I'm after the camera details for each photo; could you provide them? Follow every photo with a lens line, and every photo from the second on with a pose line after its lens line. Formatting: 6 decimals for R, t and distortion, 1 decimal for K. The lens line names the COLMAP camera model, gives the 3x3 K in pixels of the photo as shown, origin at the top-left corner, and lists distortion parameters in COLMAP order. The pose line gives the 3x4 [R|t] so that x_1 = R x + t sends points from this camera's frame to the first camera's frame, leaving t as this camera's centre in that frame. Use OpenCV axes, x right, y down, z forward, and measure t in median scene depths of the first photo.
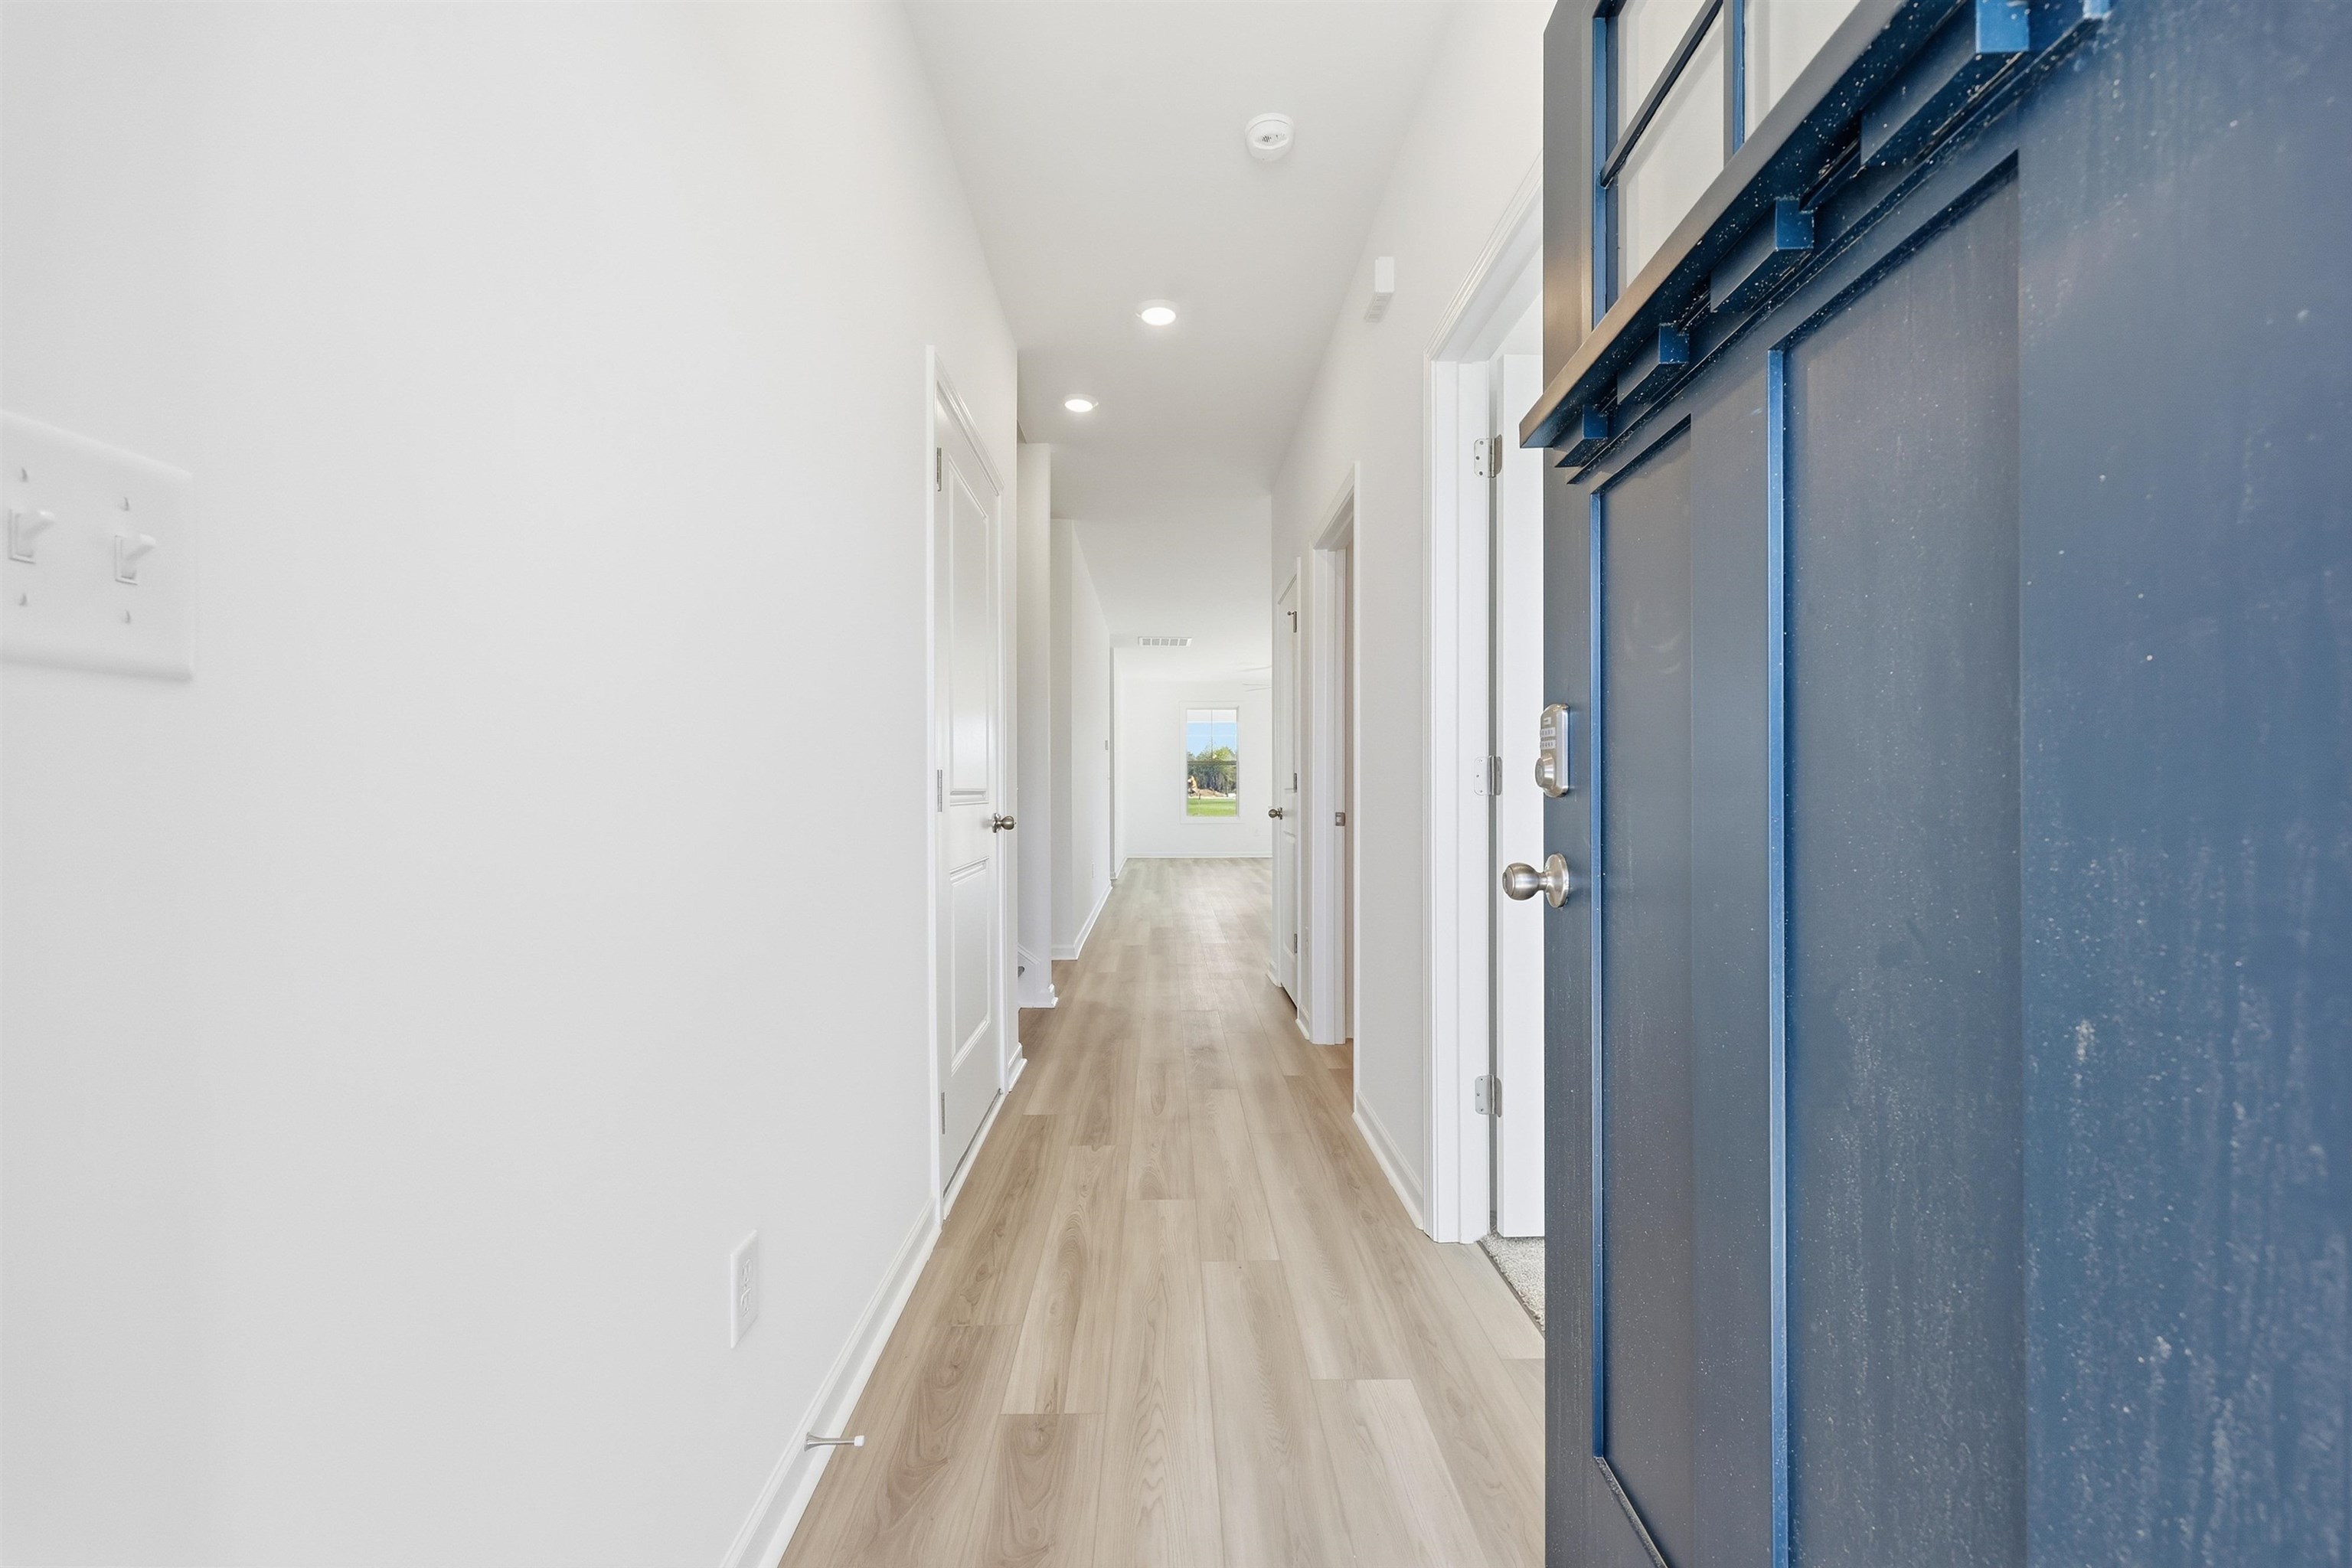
lens RADIAL K [[960.0, 0, 1176.2], [0, 960.0, 792.8], [0, 0, 1]] dist [-0.008452, 0.000193]
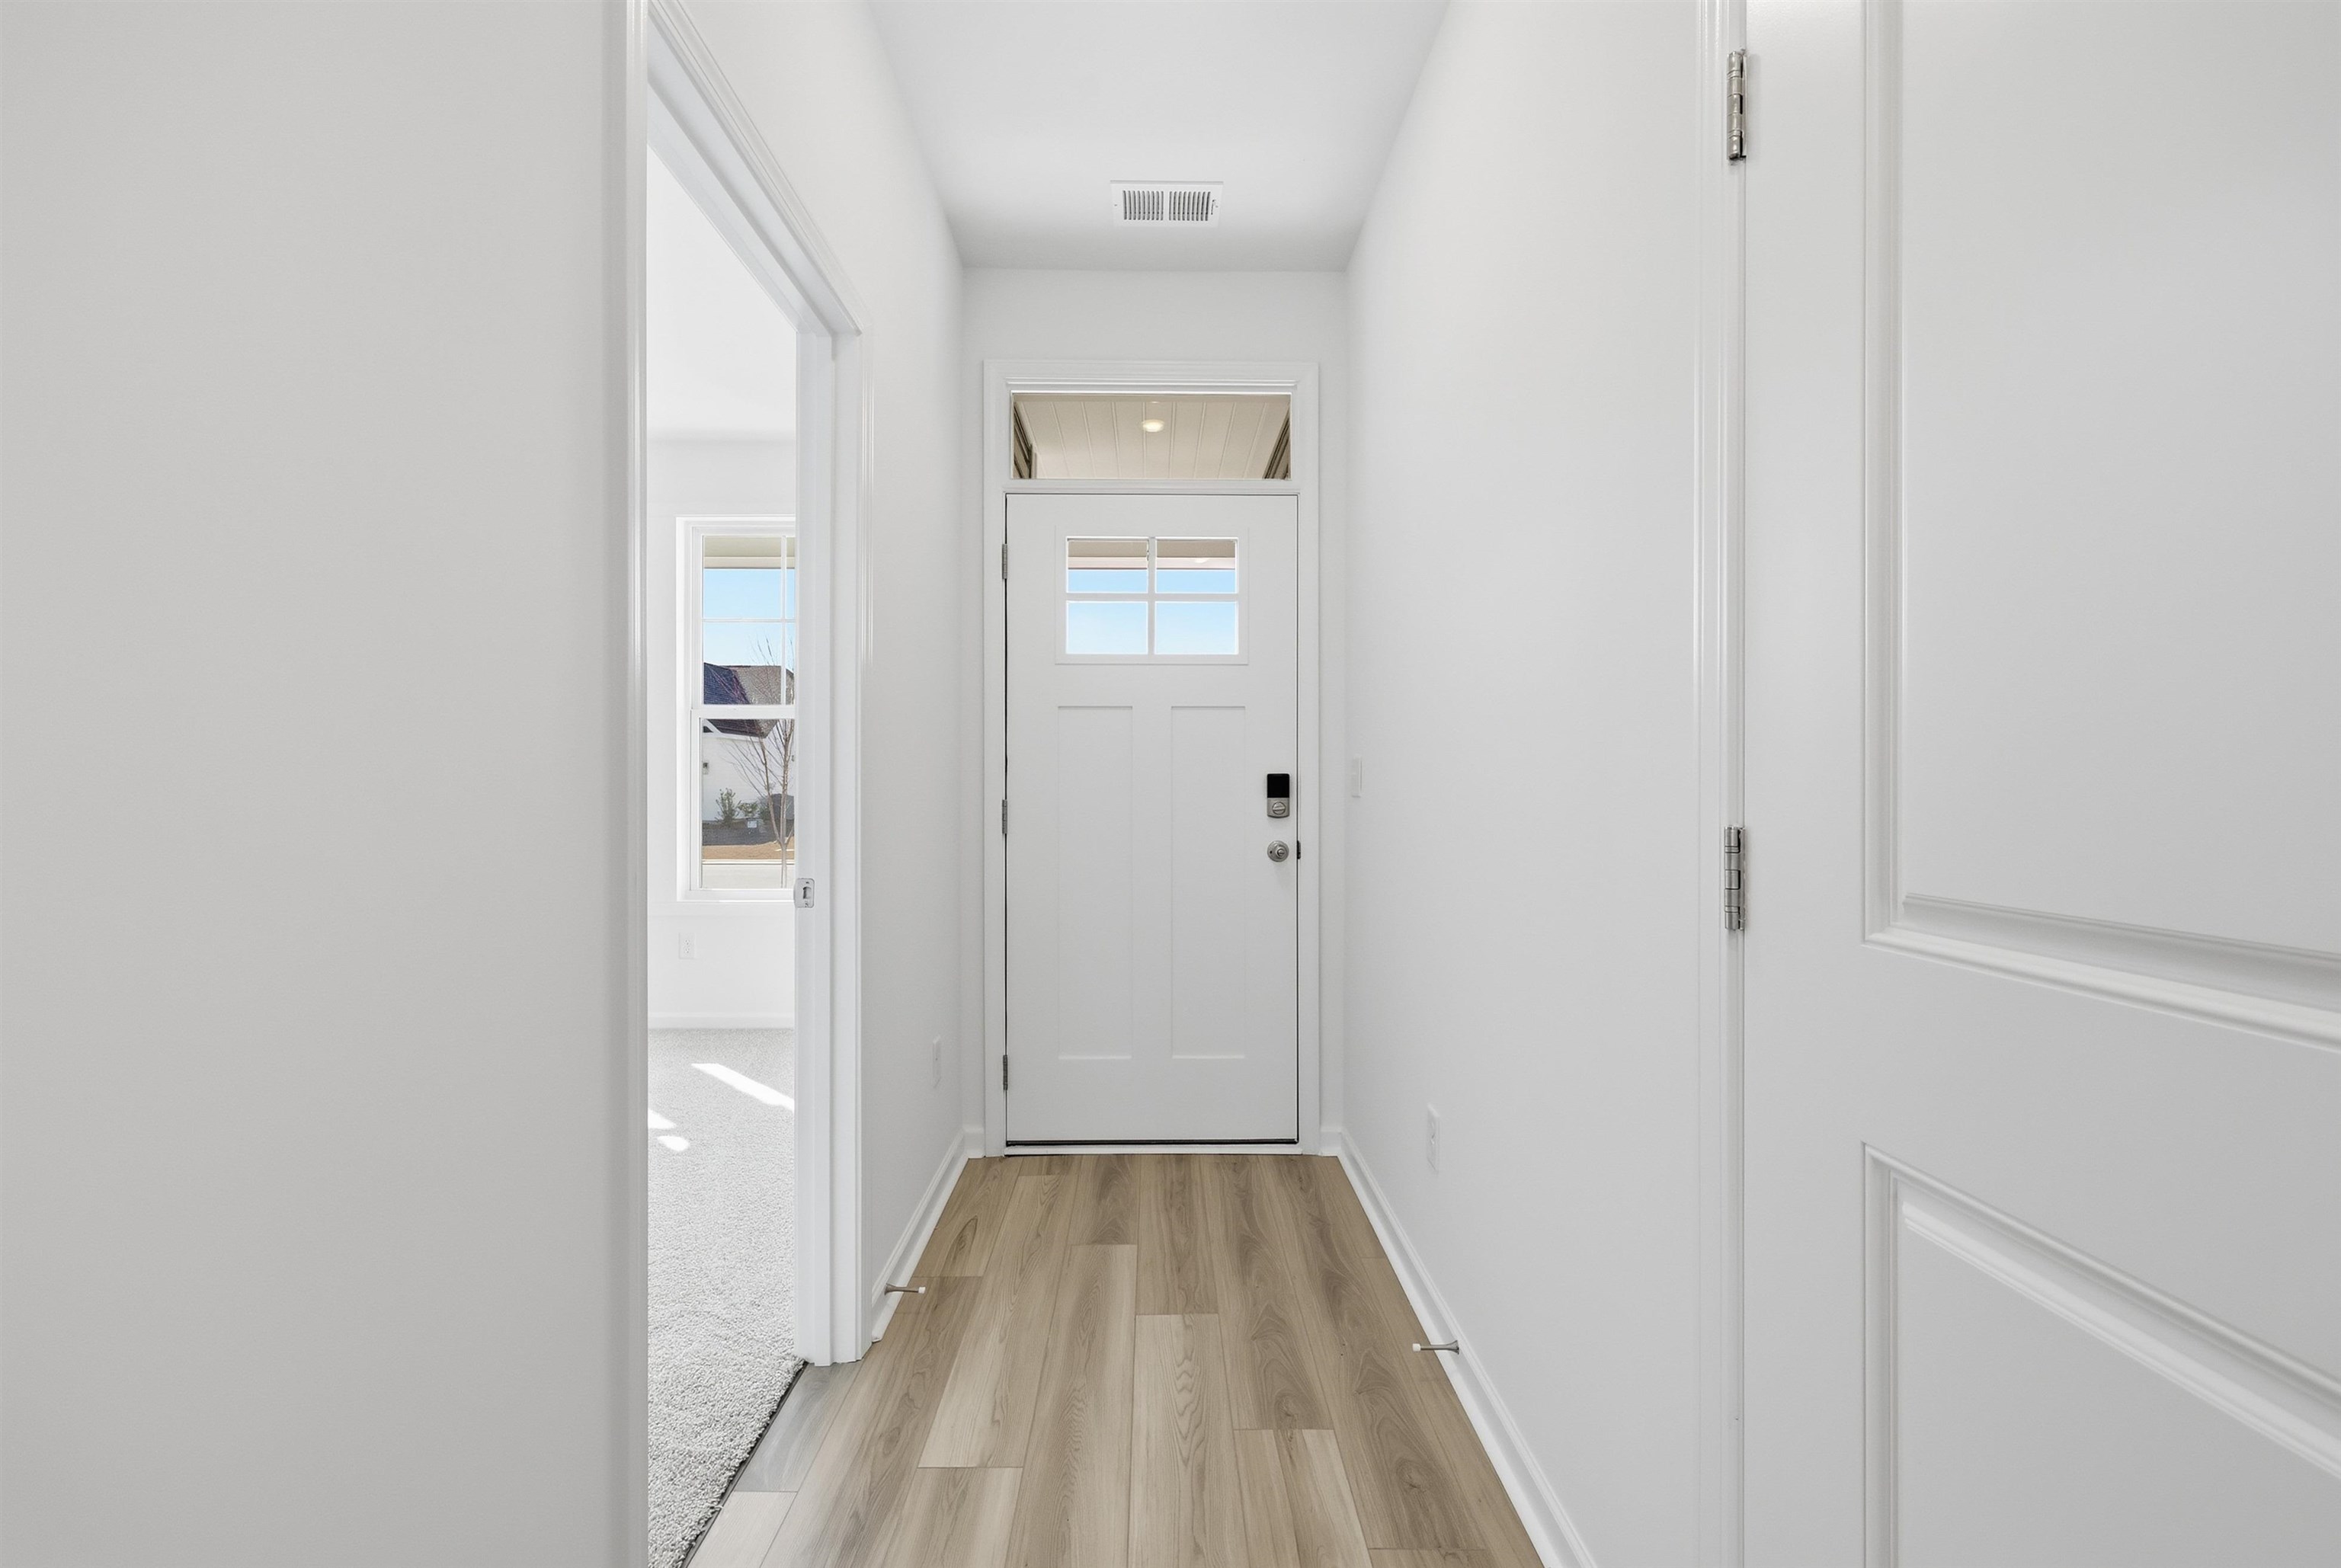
lens RADIAL K [[955.4, 0, 1162.3], [0, 955.4, 791.1], [0, 0, 1]] dist [-0.008452, 0.000193]
pose [[-0.999975, 0.004717, 0.005207, -0.004614], [0.004688, 0.999973, -0.005588, -0.049833], [-0.005233, -0.005564, -0.999971, 2.115937]]
